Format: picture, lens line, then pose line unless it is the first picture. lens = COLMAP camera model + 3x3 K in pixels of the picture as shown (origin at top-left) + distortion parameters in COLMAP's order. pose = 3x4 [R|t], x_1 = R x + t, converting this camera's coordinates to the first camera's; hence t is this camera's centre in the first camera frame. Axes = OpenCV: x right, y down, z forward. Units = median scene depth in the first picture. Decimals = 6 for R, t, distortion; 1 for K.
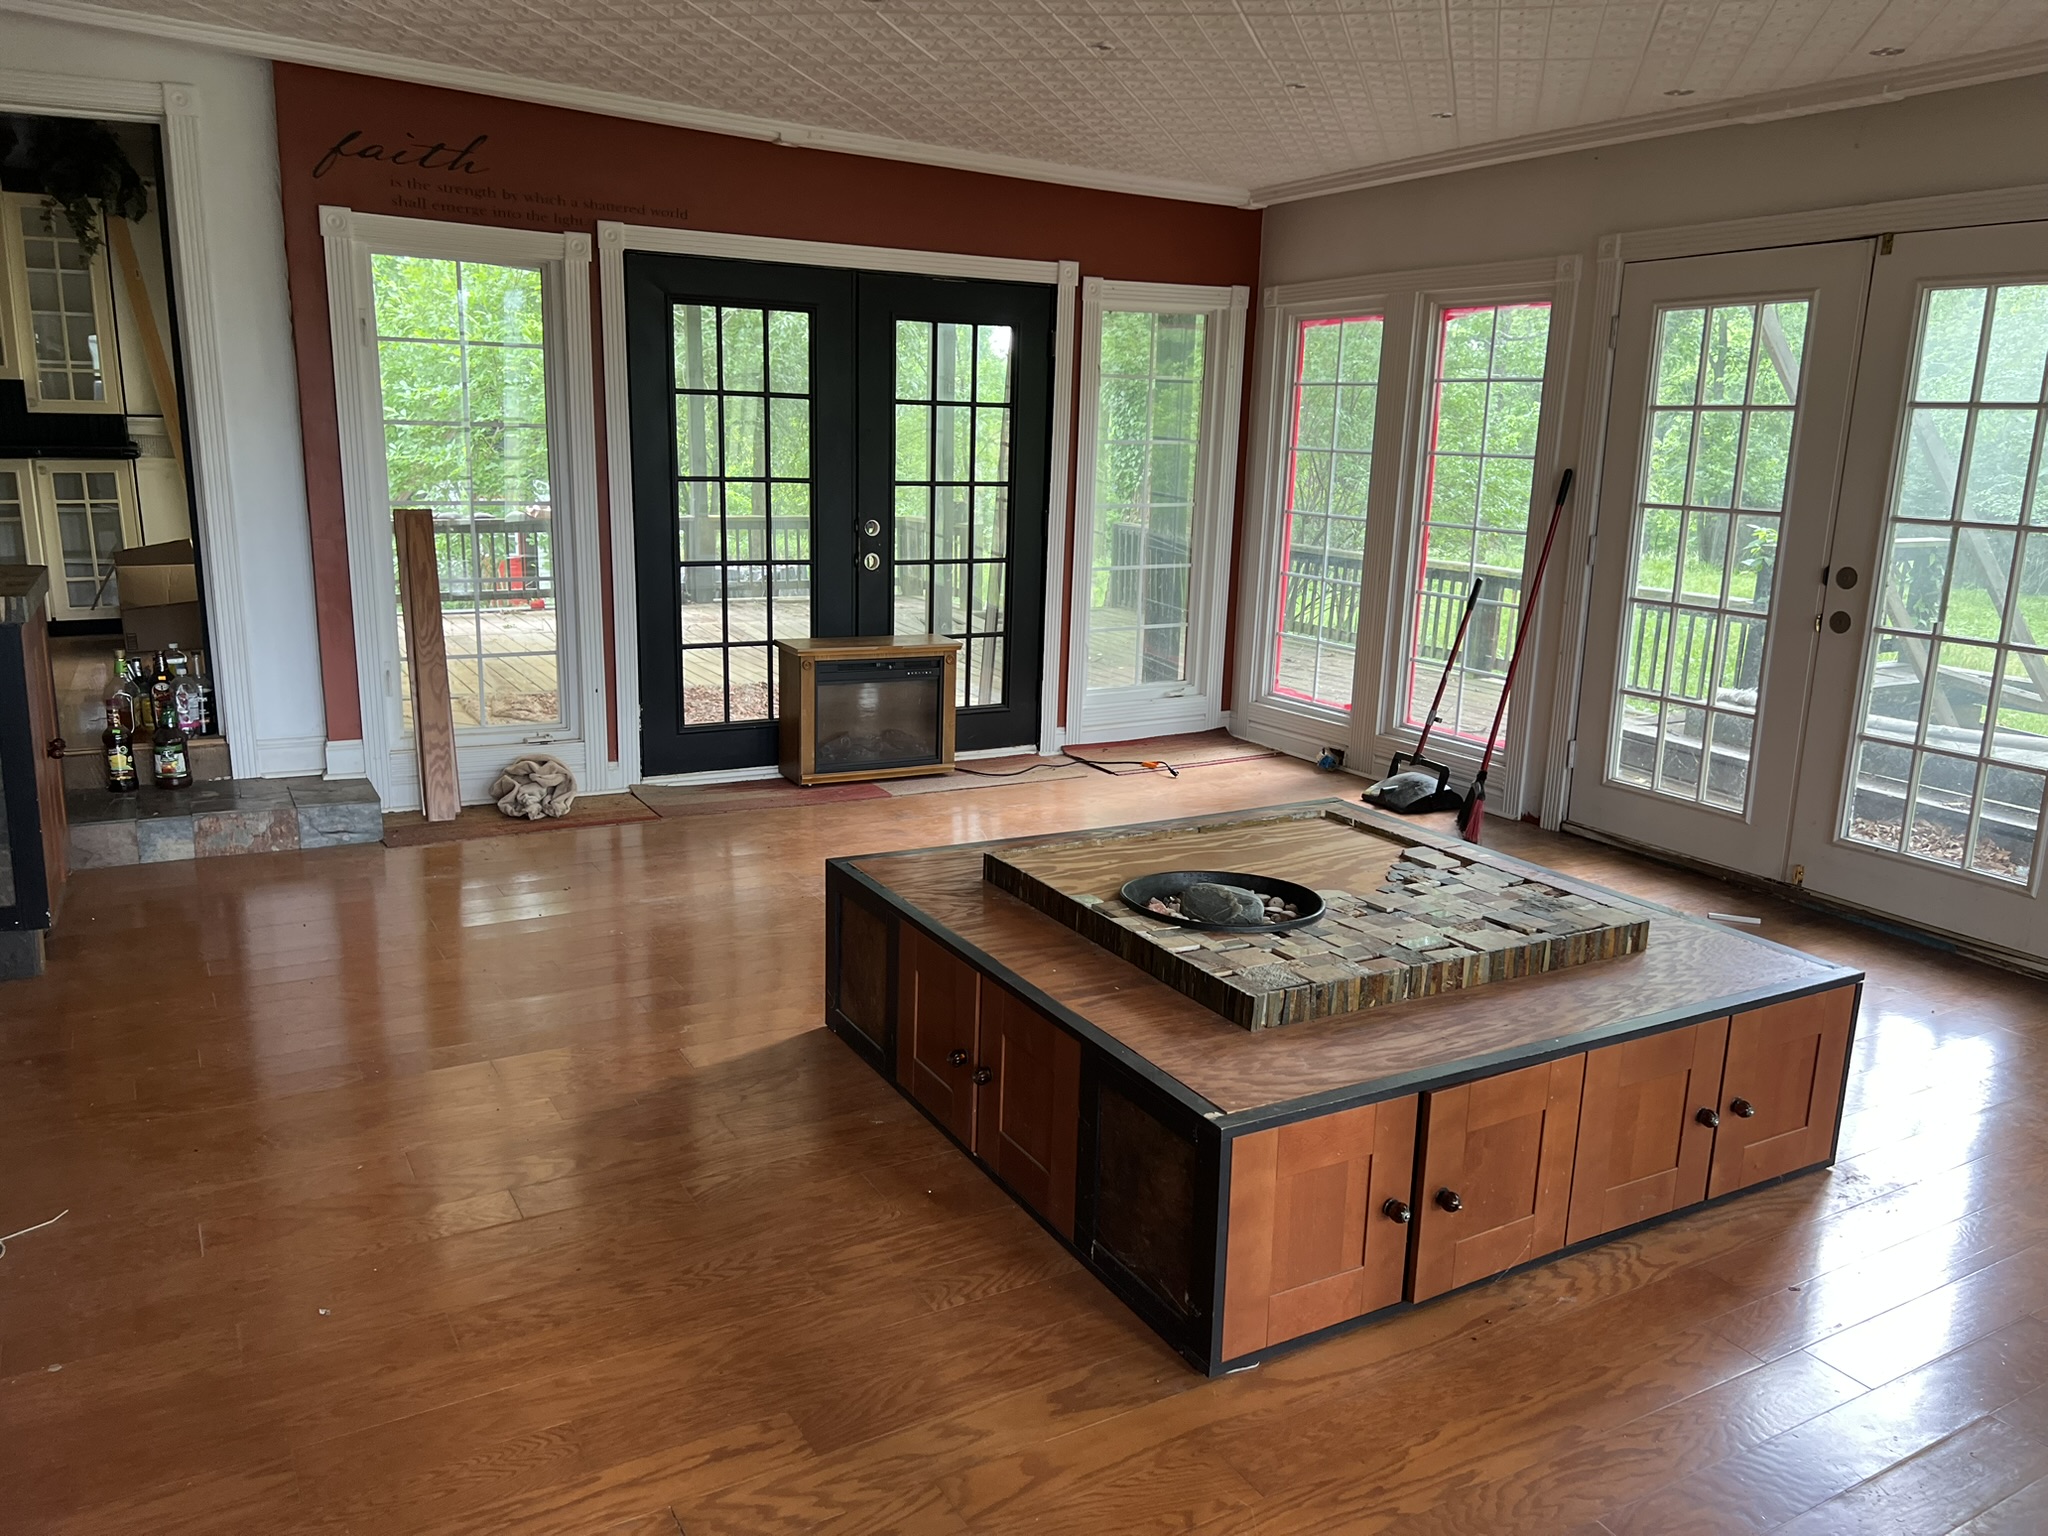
lens RADIAL K [[1533.2, 0, 1035.6], [0, 1533.2, 769.2], [0, 0, 1]] dist [0.071491, -0.068303]
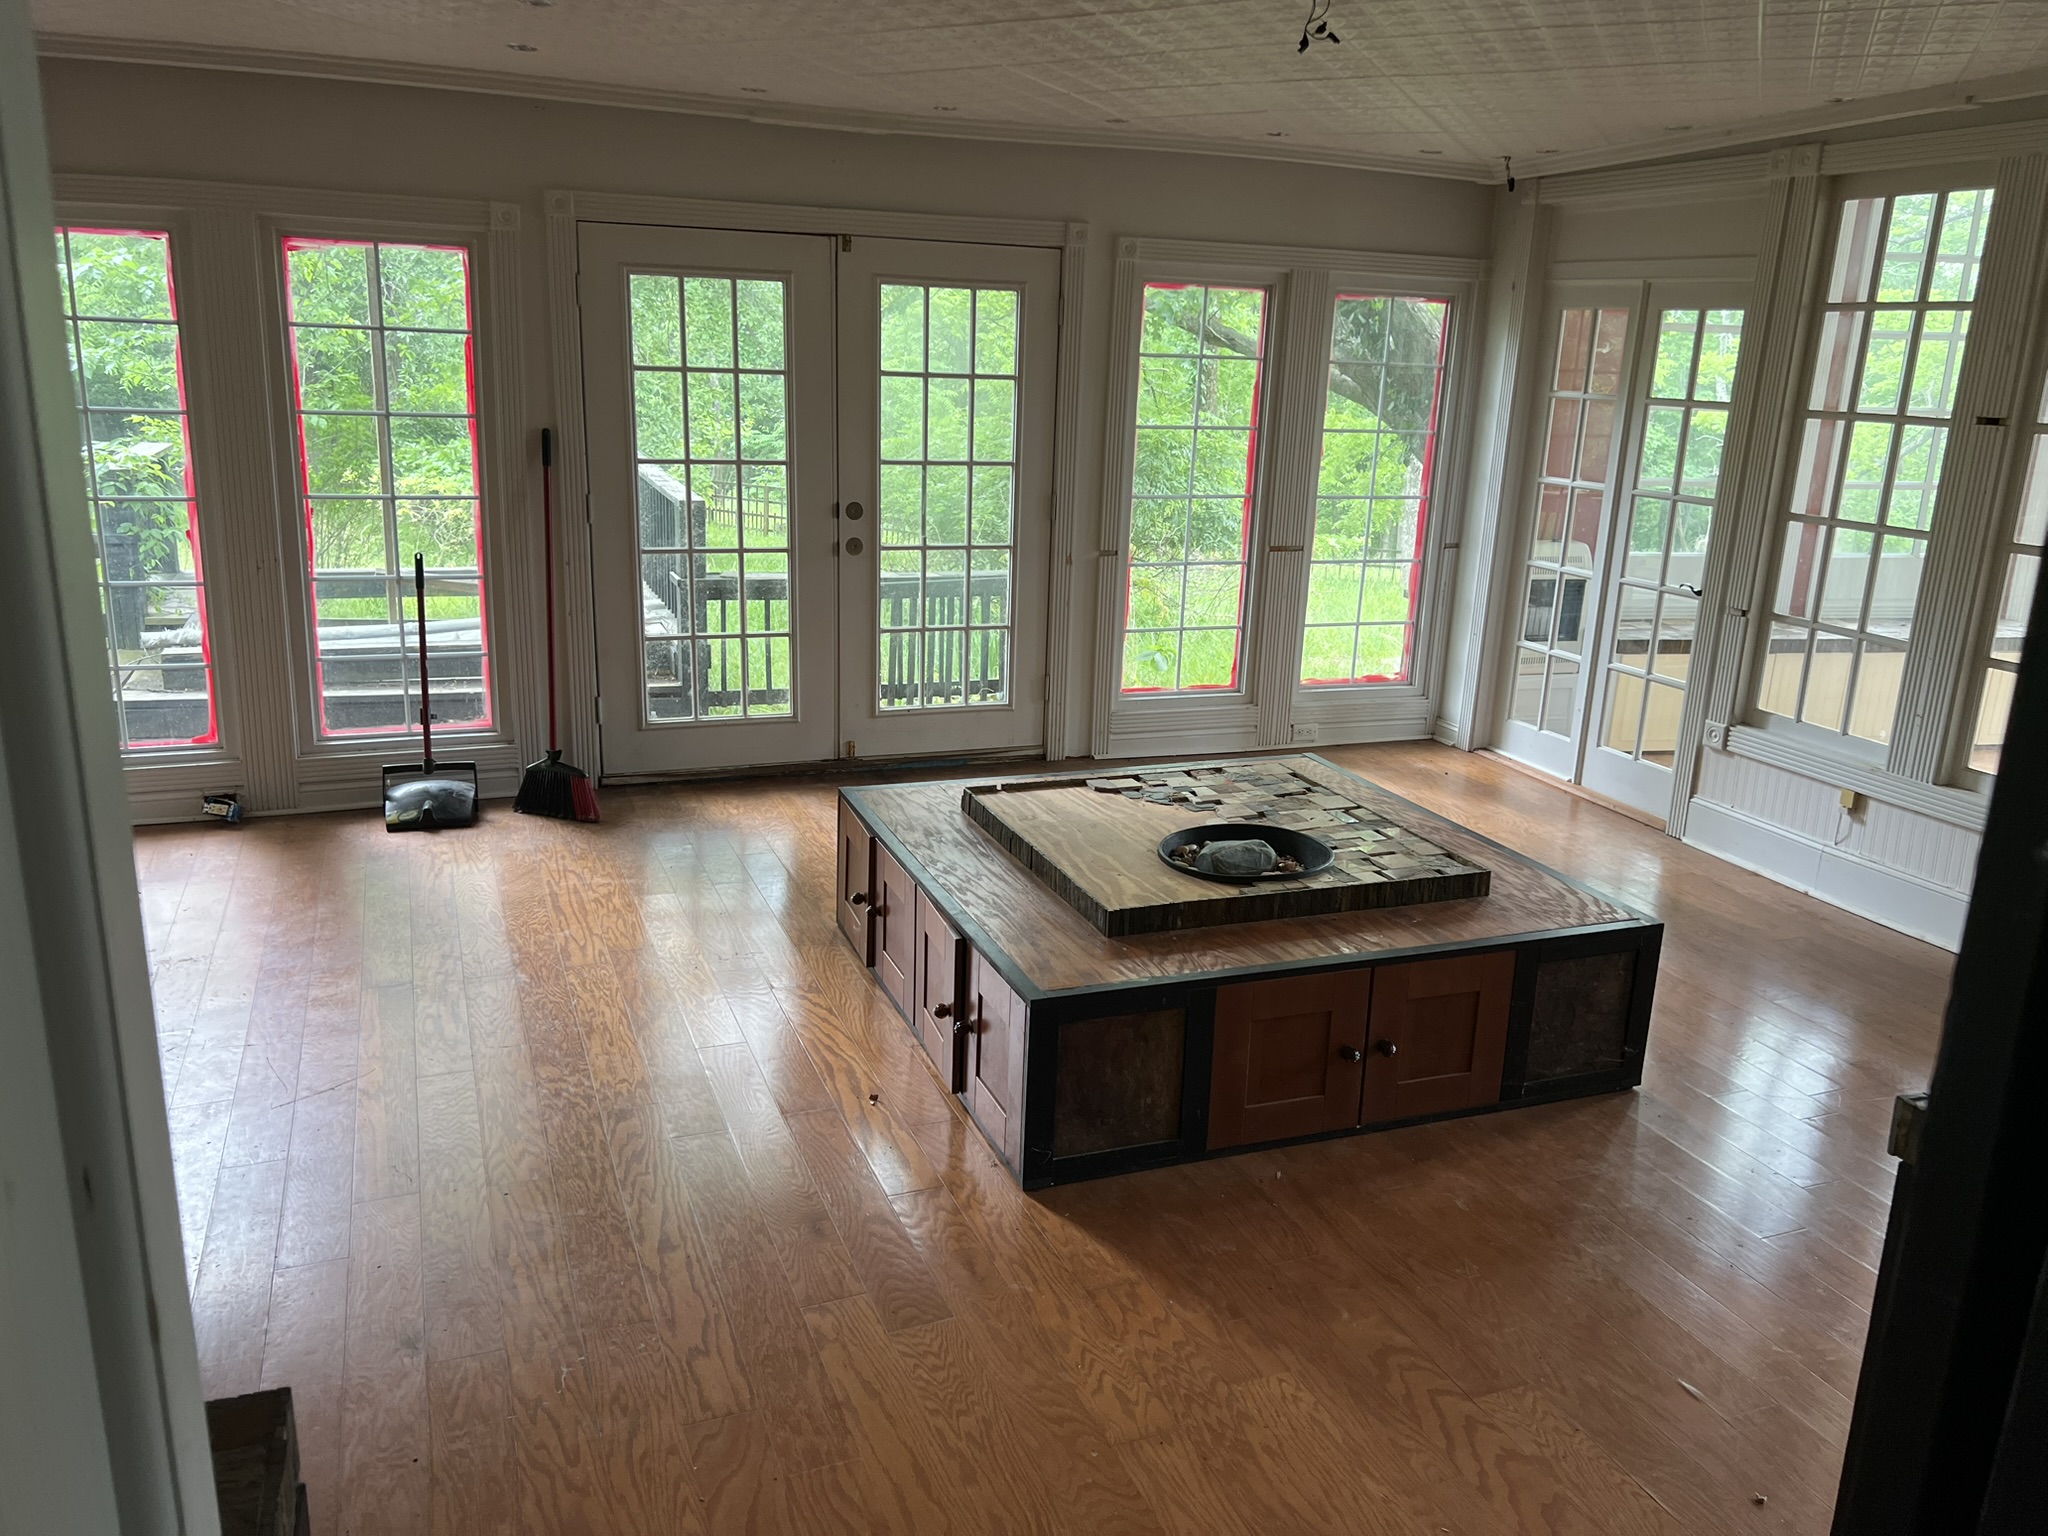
lens RADIAL K [[1533.2, 0, 1035.6], [0, 1533.2, 769.2], [0, 0, 1]] dist [0.071491, -0.068303]
pose [[0.148954, -0.284200, 0.947124, -0.692765], [0.188627, 0.948388, 0.254914, -0.212096], [-0.970687, 0.140682, 0.194874, 0.635271]]
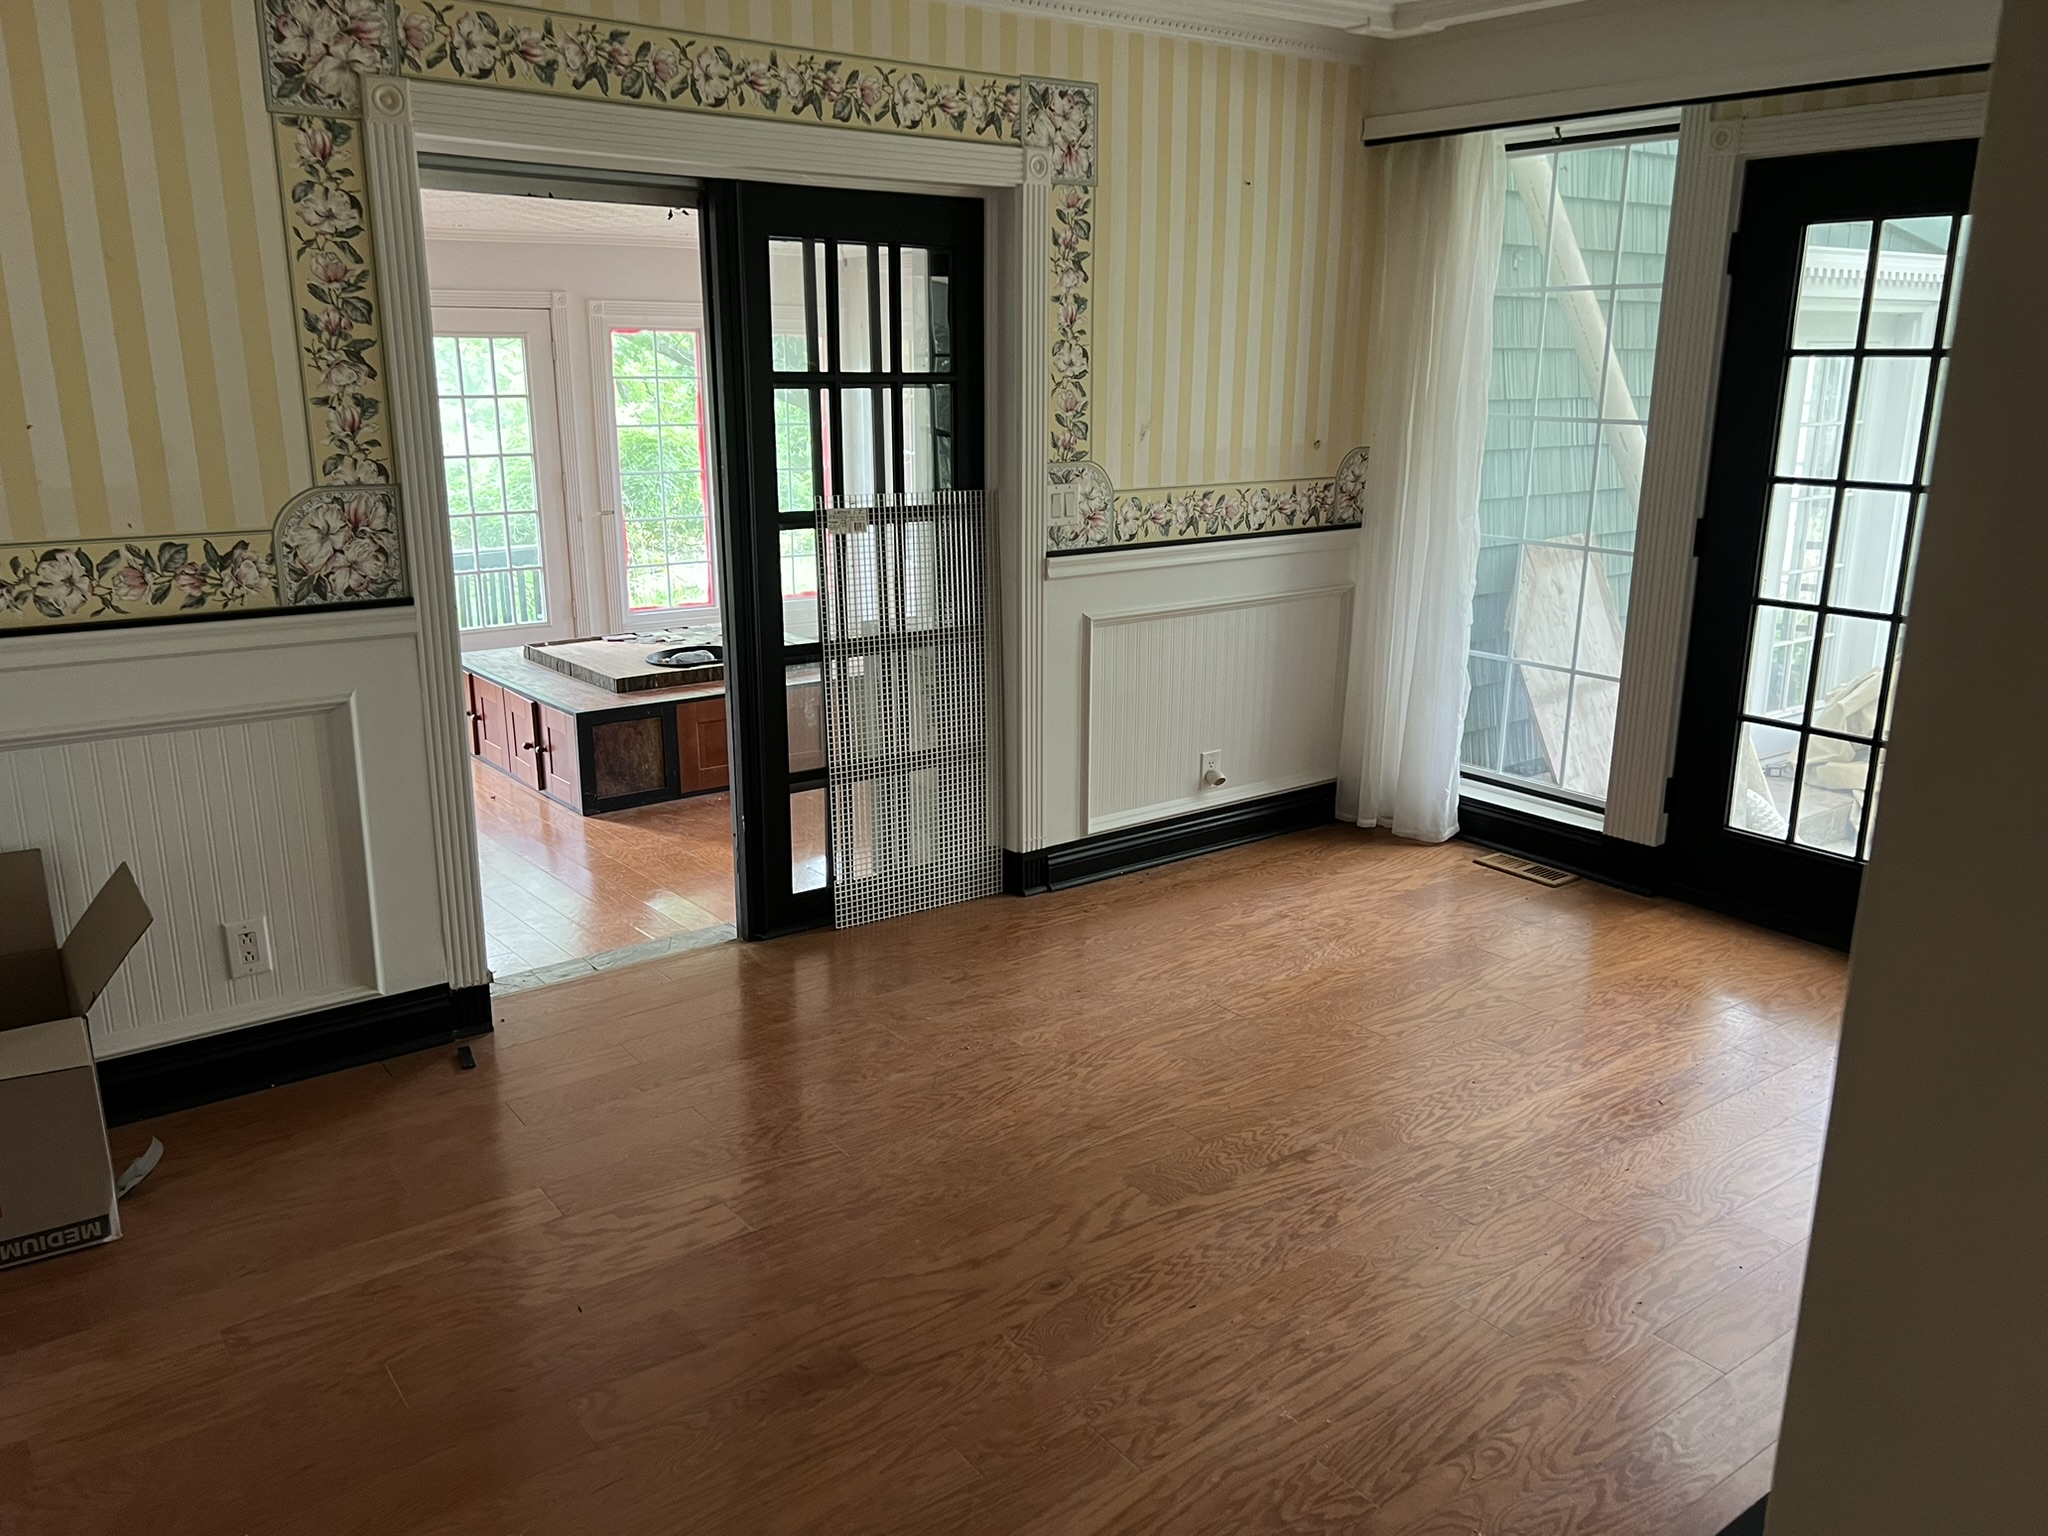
lens RADIAL K [[1533.2, 0, 1035.6], [0, 1533.2, 769.2], [0, 0, 1]] dist [0.071491, -0.068303]
pose [[-0.152457, -0.277075, 0.948676, -1.384098], [0.211669, 0.928469, 0.305190, -0.219785], [-0.965377, 0.247334, -0.082904, 0.528173]]
